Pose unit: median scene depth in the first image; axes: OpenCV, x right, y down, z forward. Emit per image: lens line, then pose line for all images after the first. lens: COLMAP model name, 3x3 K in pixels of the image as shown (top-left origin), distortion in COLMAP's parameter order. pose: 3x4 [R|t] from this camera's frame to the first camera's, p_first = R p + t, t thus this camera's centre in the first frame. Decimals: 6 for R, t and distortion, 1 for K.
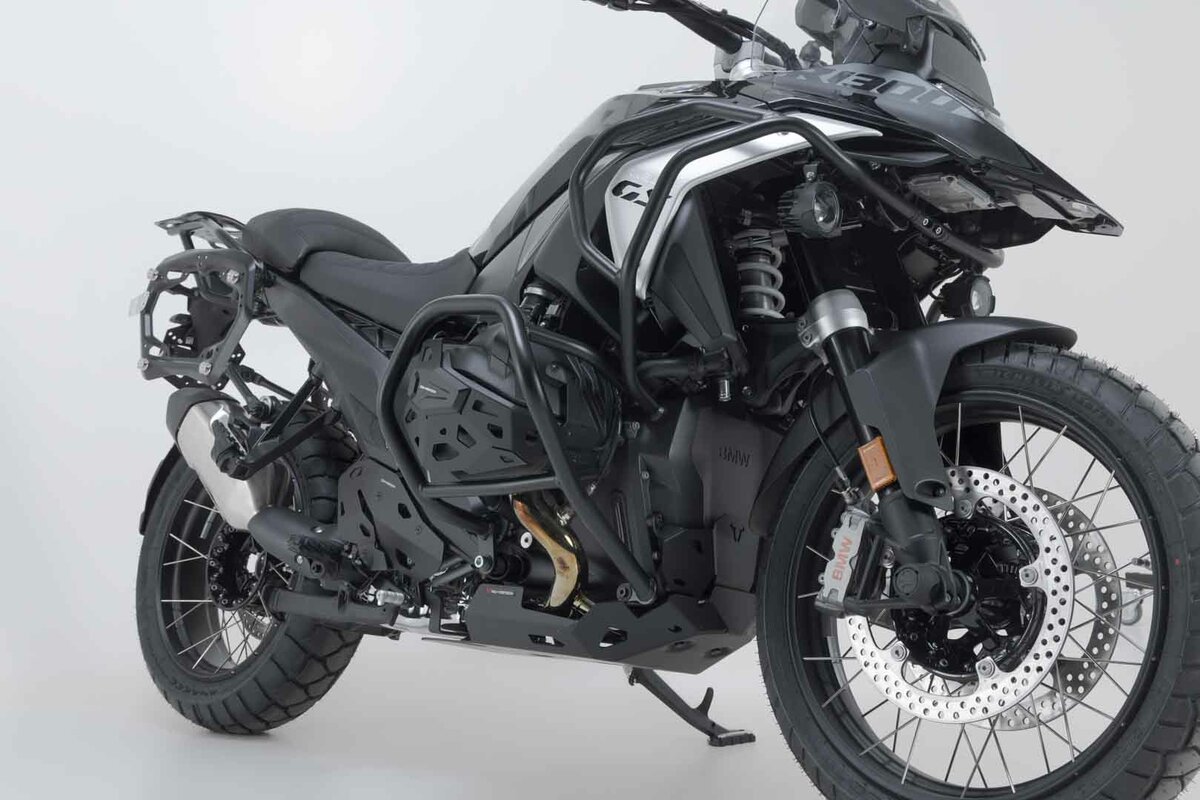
lens RADIAL K [[1504.2, 0, 600.0], [0, 1504.2, 400.0], [0, 0, 1]] dist [-0.001984, -0.018643]
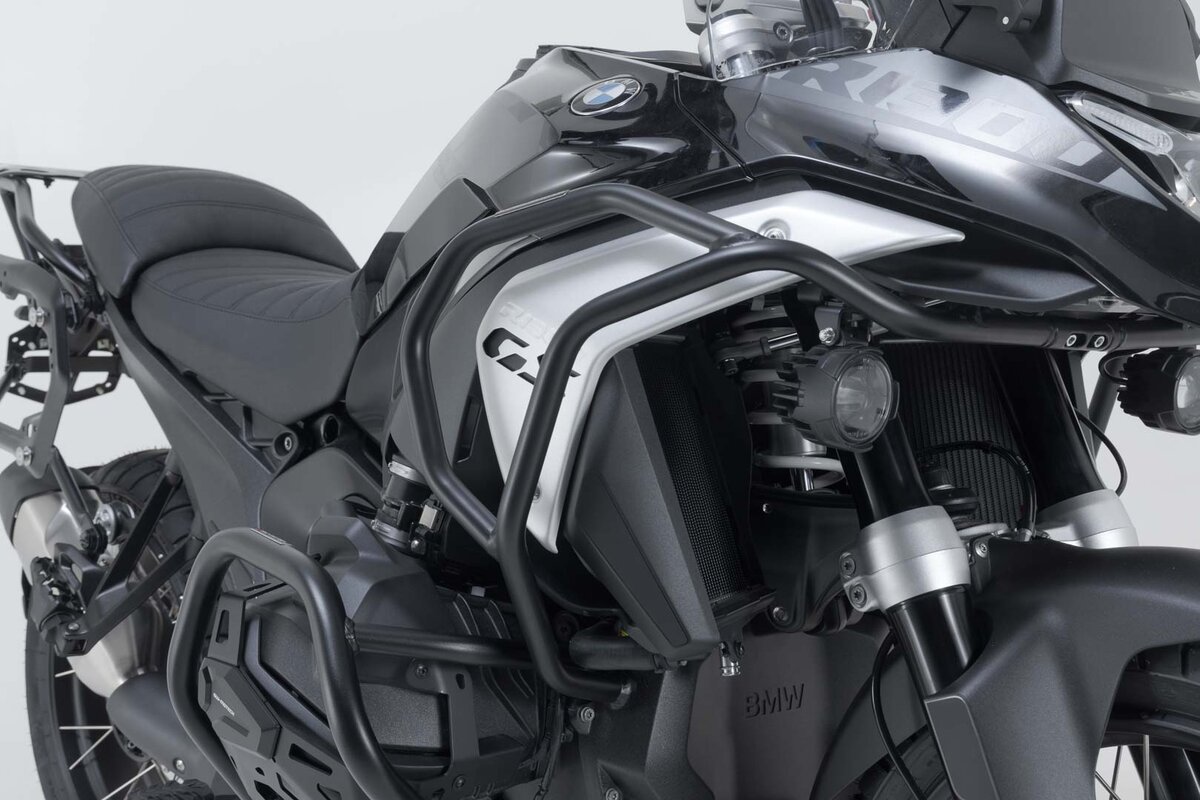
lens RADIAL K [[1725.5, 0, 600.0], [0, 1725.5, 400.0], [0, 0, 1]] dist [-0.001424, -0.070337]
pose [[0.985818, -0.095052, -0.138303, 0.136037], [0.126035, 0.963498, 0.236191, -0.264262], [0.110804, -0.250272, 0.961814, 0.396759]]
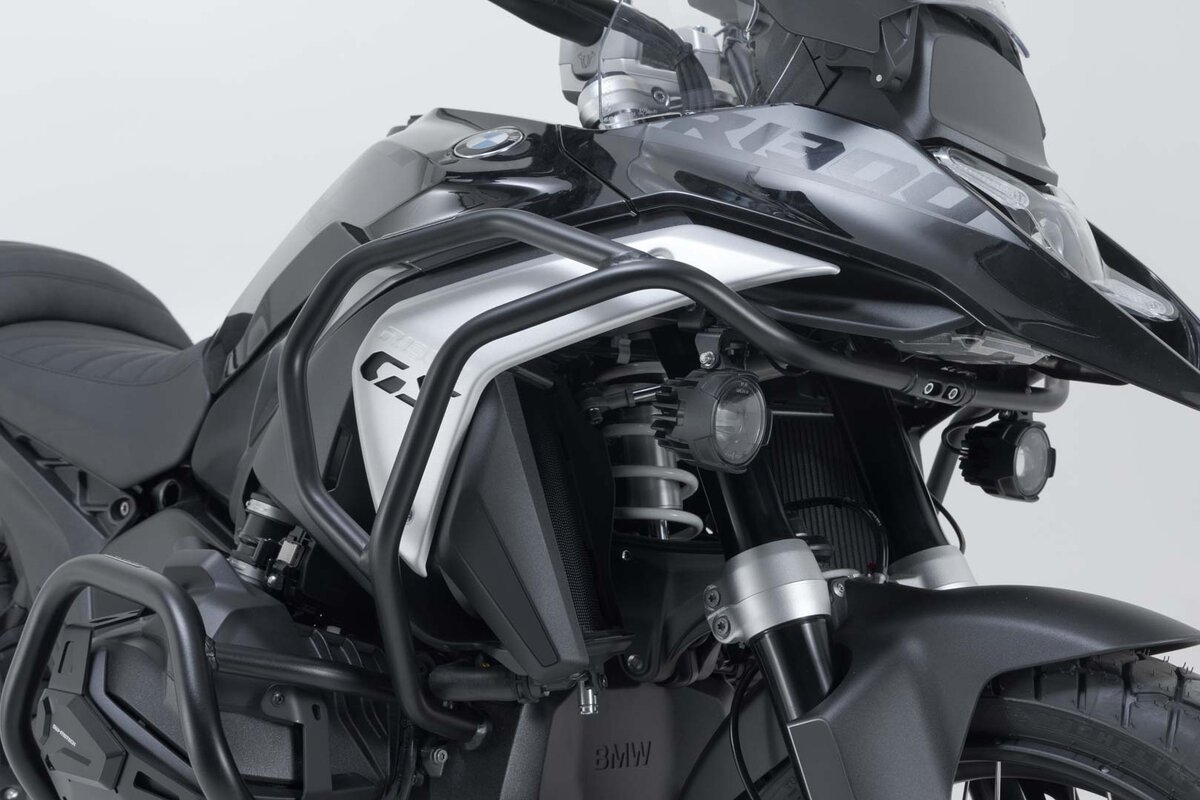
lens RADIAL K [[1711.4, 0, 600.0], [0, 1711.4, 400.0], [0, 0, 1]] dist [-0.001450, -0.053042]
pose [[0.998151, -0.060472, -0.006158, 0.099758], [0.060735, 0.988148, 0.140975, -0.212220], [-0.002440, -0.141088, 0.989994, 0.377139]]
